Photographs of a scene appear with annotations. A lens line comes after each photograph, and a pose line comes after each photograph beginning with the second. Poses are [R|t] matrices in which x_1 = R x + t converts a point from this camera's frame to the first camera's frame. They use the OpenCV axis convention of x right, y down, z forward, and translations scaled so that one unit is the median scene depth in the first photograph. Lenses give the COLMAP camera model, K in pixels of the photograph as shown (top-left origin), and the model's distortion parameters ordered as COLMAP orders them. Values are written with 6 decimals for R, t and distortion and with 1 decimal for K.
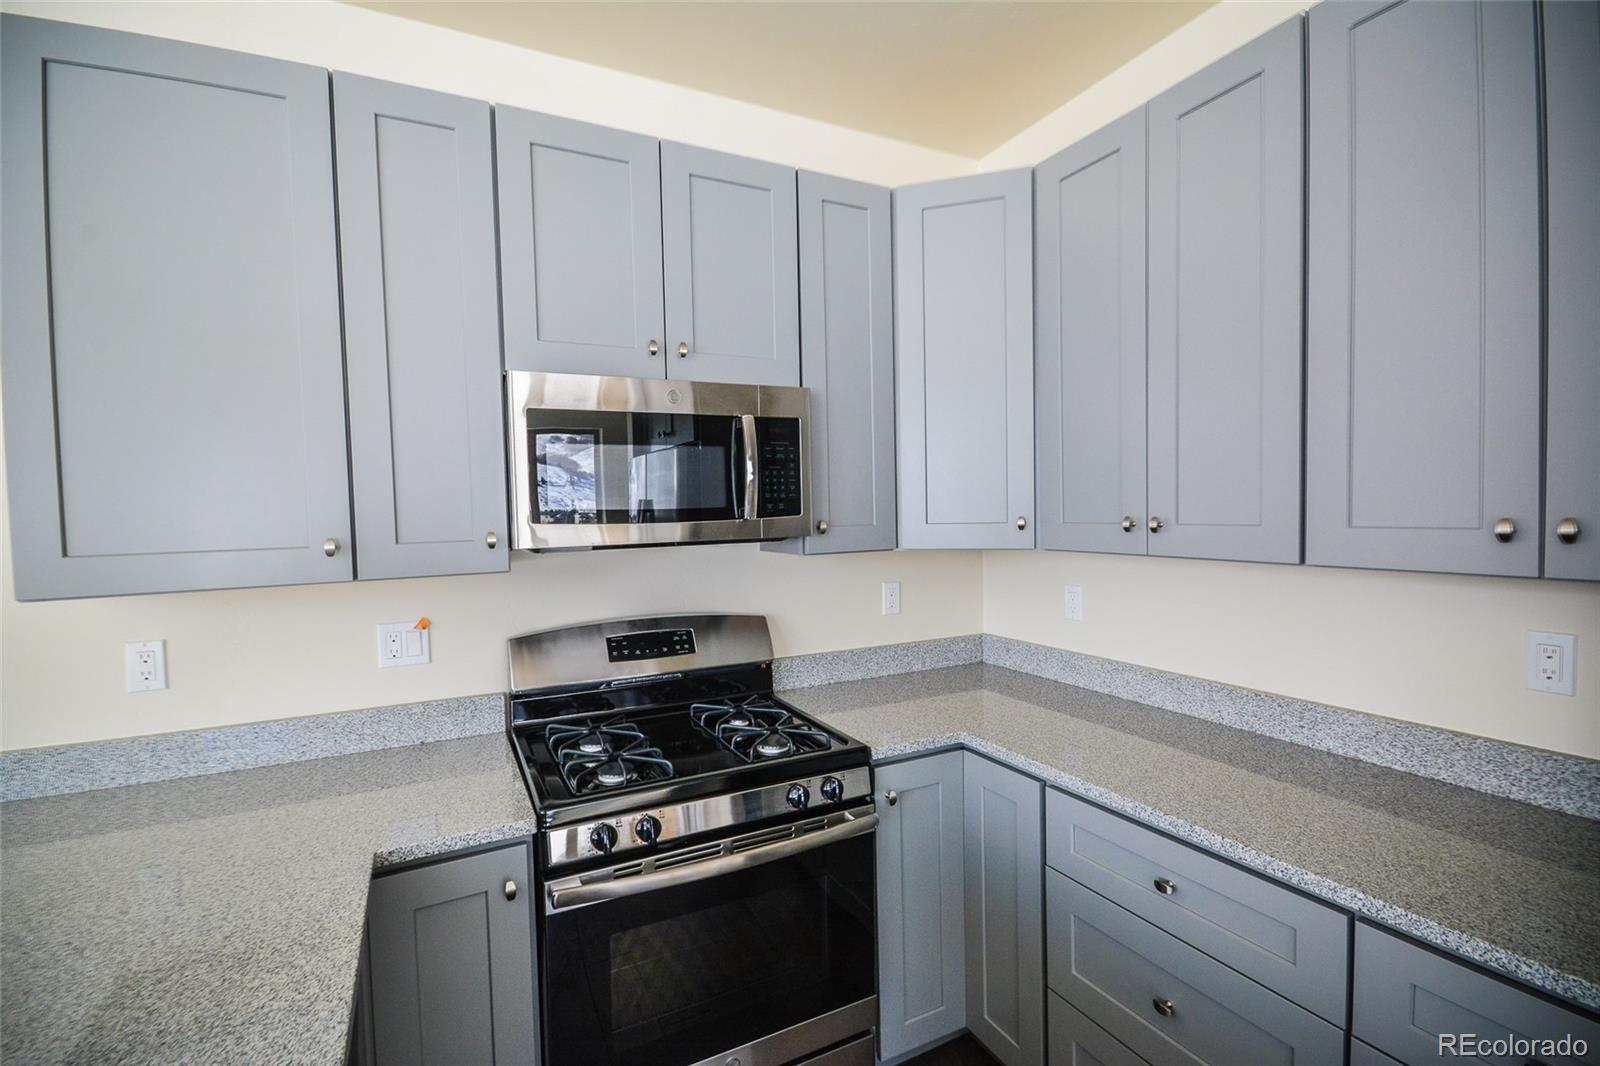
lens RADIAL K [[722.7, 0, 800.0], [0, 722.7, 533.0], [0, 0, 1]] dist [0.000037, -0.000433]
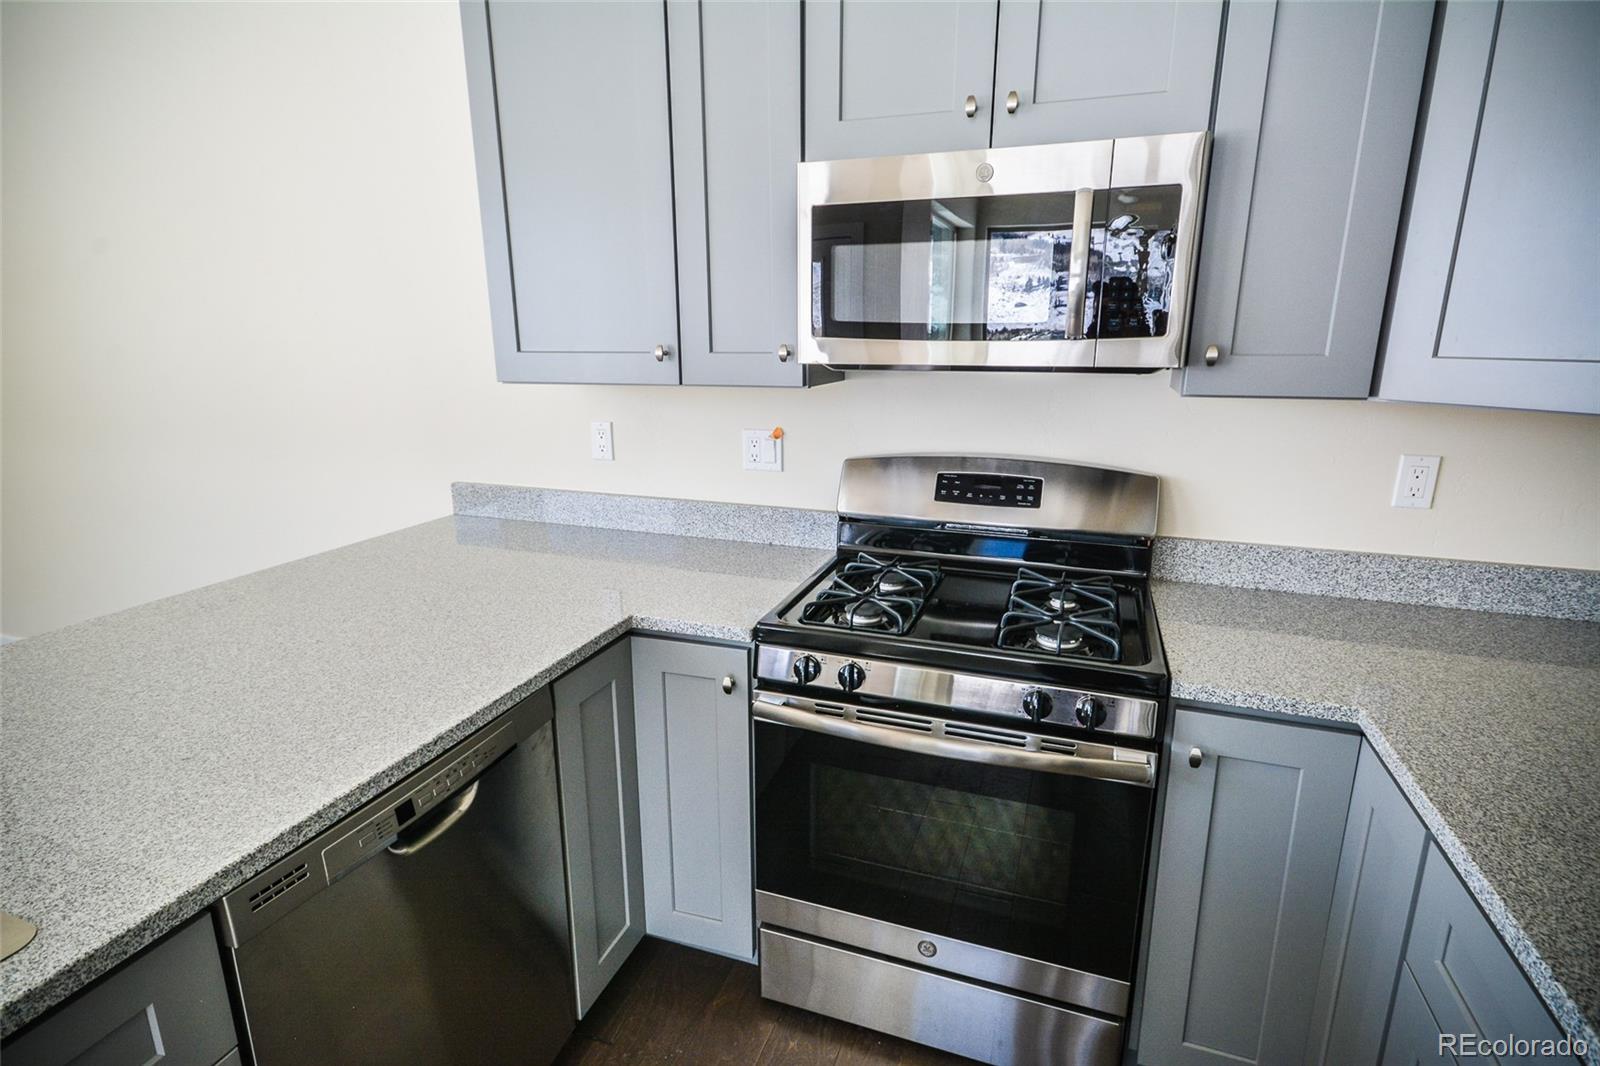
lens RADIAL K [[813.4, 0, 799.7], [0, 813.4, 514.1], [0, 0, 1]] dist [-0.000235, 0.000037]
pose [[0.688091, 0.177652, -0.703542, 0.348428], [-0.041138, 0.977558, 0.206610, -0.004464], [0.724458, -0.113224, 0.679957, 0.212637]]
